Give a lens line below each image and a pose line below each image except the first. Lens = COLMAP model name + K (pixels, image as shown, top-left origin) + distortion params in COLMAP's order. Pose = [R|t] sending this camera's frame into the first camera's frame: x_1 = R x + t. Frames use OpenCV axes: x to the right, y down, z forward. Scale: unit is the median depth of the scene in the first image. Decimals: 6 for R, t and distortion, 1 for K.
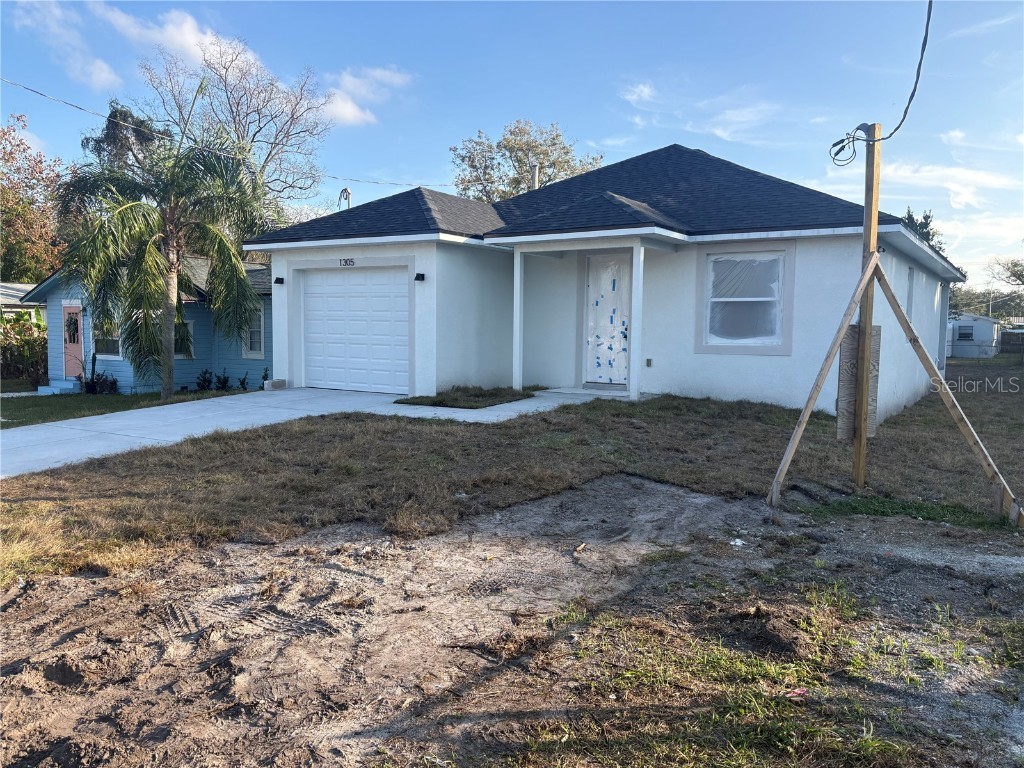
lens RADIAL K [[785.1, 0, 520.8], [0, 785.1, 375.9], [0, 0, 1]] dist [0.043355, -0.020374]
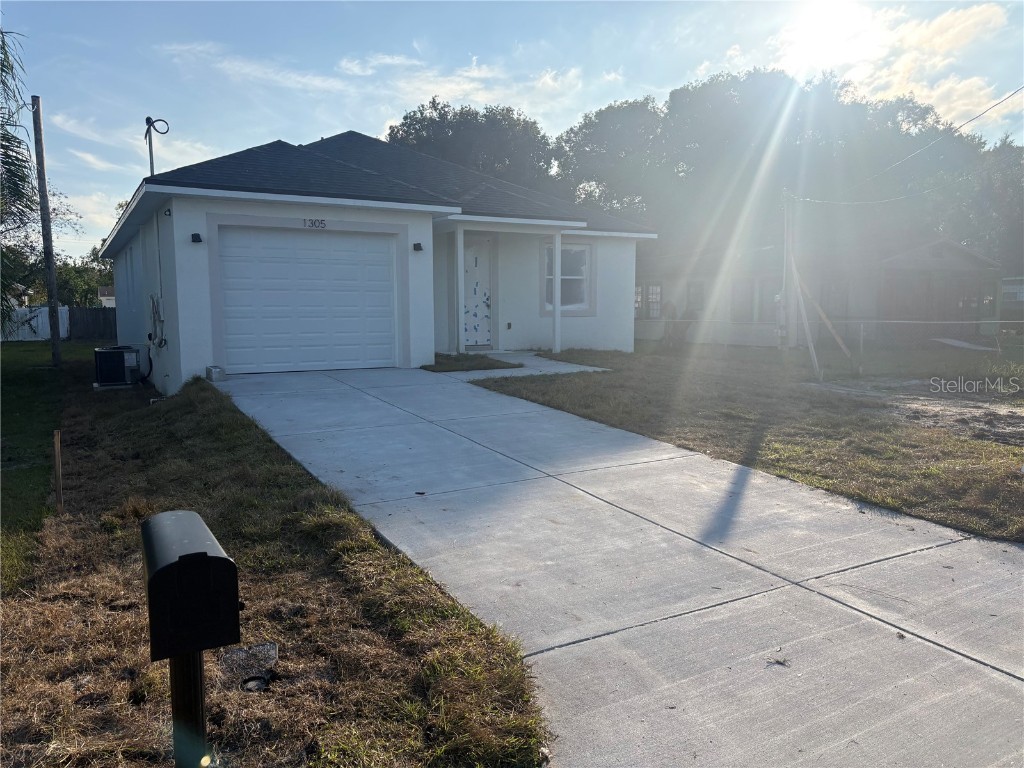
lens RADIAL K [[785.1, 0, 526.5], [0, 785.1, 408.4], [0, 0, 1]] dist [0.043355, -0.020374]
pose [[0.443141, -0.126191, 0.887526, -0.927899], [0.067009, 0.991936, 0.107578, -0.018410], [-0.893944, 0.011800, 0.448024, 0.395240]]
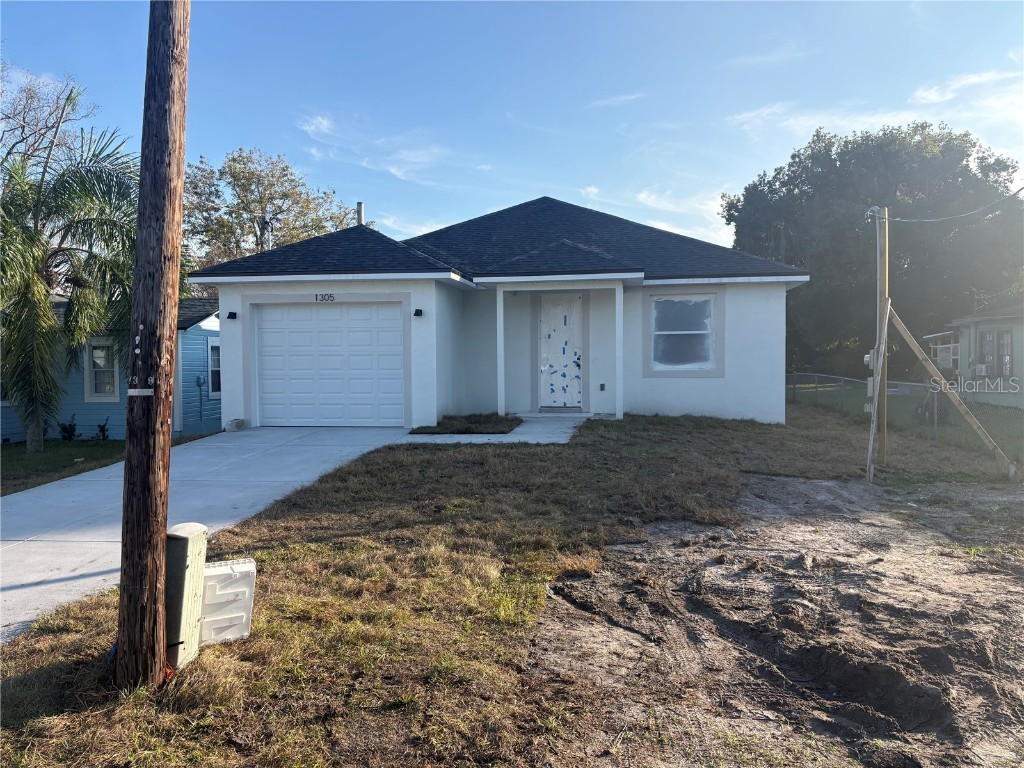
lens RADIAL K [[785.1, 0, 513.4], [0, 785.1, 388.6], [0, 0, 1]] dist [0.043355, -0.020374]
pose [[0.910047, -0.035932, 0.412945, -0.419687], [0.045592, 0.998868, -0.013559, -0.004678], [-0.411991, 0.031166, 0.910655, -0.001747]]
